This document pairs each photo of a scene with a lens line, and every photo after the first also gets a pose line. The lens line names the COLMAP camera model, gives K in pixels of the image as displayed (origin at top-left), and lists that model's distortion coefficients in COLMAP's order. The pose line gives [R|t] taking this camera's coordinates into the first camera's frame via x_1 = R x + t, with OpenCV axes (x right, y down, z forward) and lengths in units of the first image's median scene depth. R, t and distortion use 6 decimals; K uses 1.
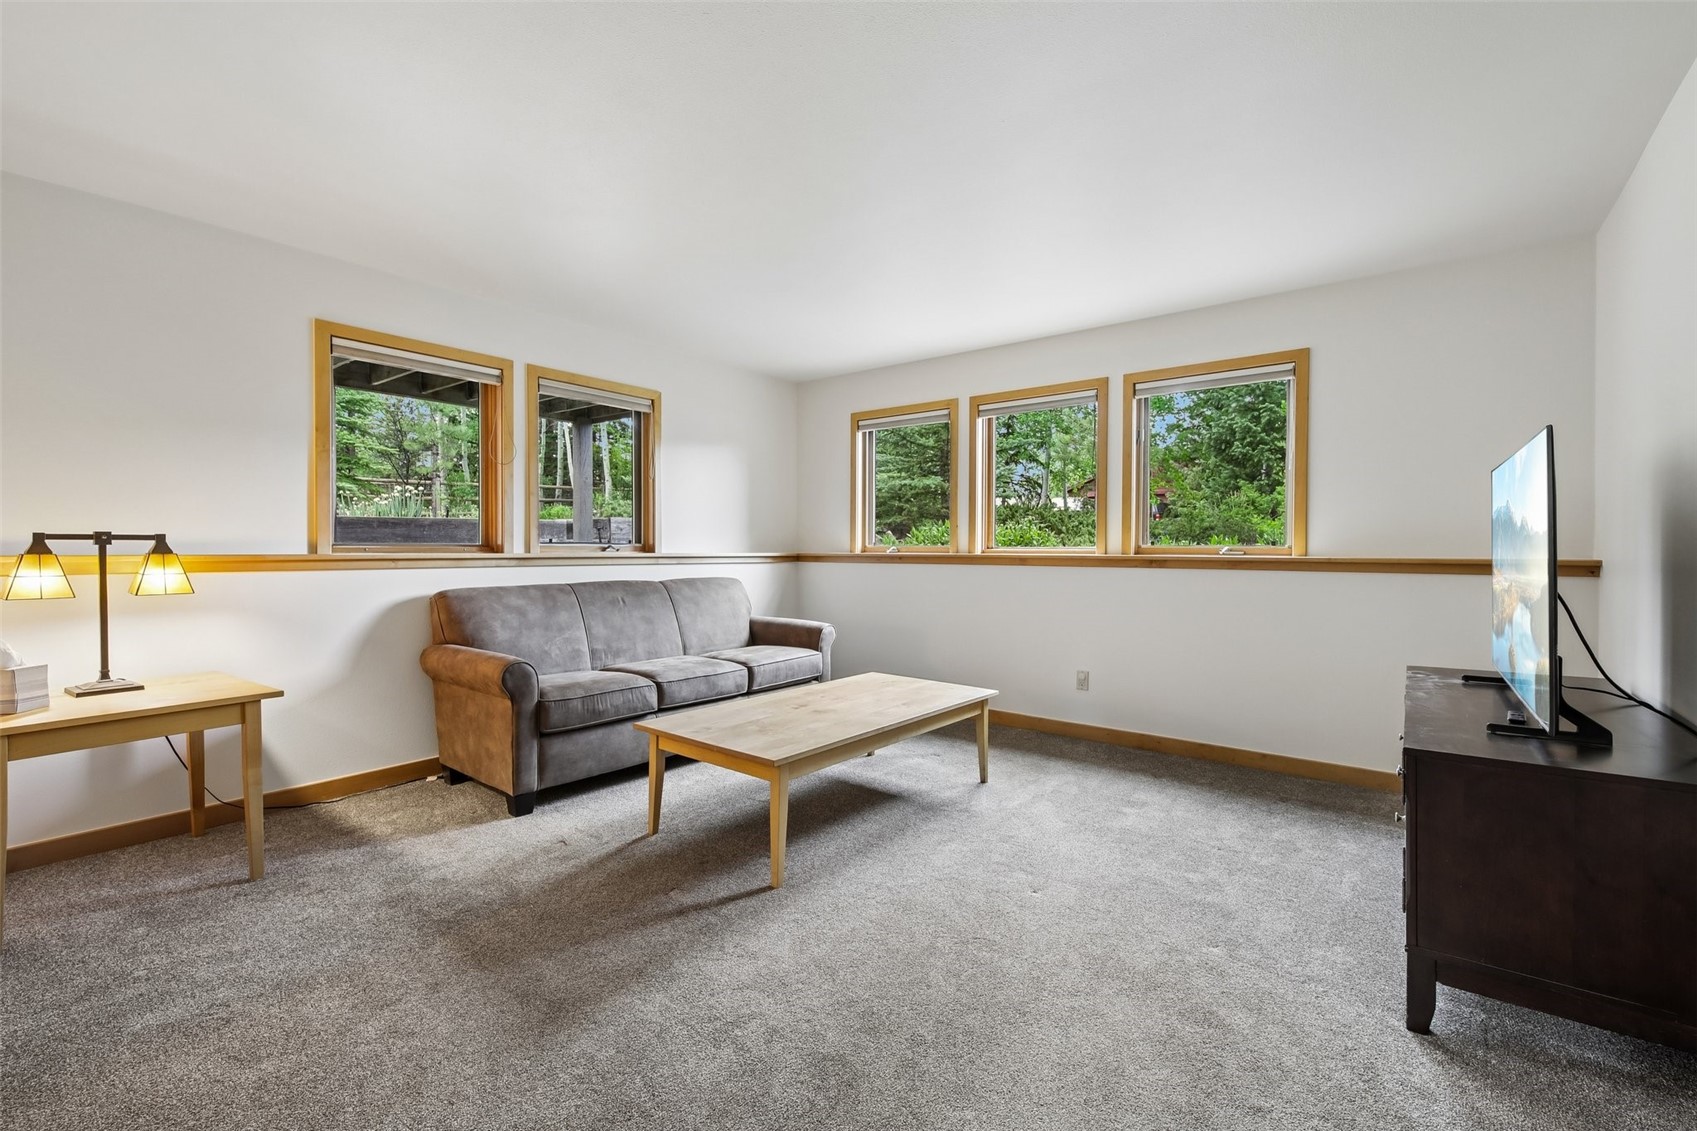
lens RADIAL K [[729.7, 0, 840.1], [0, 729.7, 552.6], [0, 0, 1]] dist [0.020458, -0.010469]
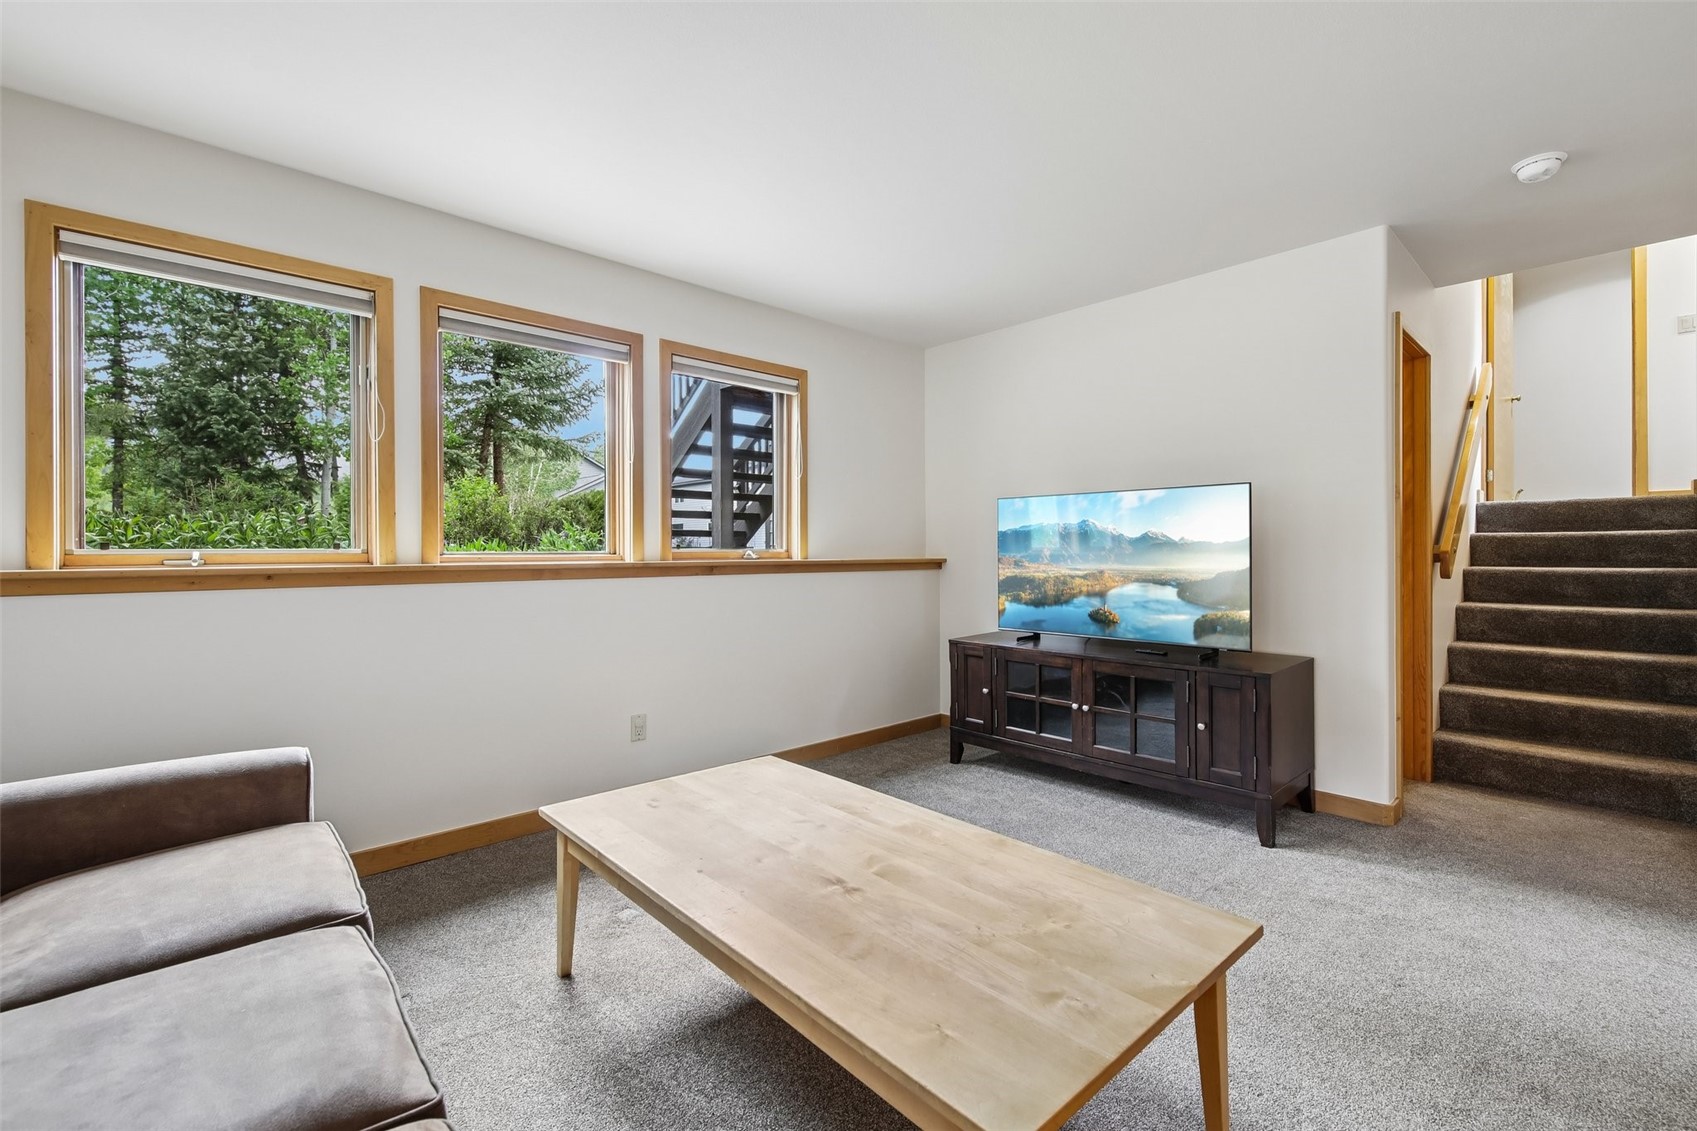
lens RADIAL K [[729.7, 0, 840.1], [0, 729.7, 552.6], [0, 0, 1]] dist [0.020458, -0.010469]
pose [[0.147203, -0.005649, 0.989090, -0.324886], [0.011149, 0.999930, 0.004052, -0.005911], [-0.989044, 0.010431, 0.147255, 0.578037]]
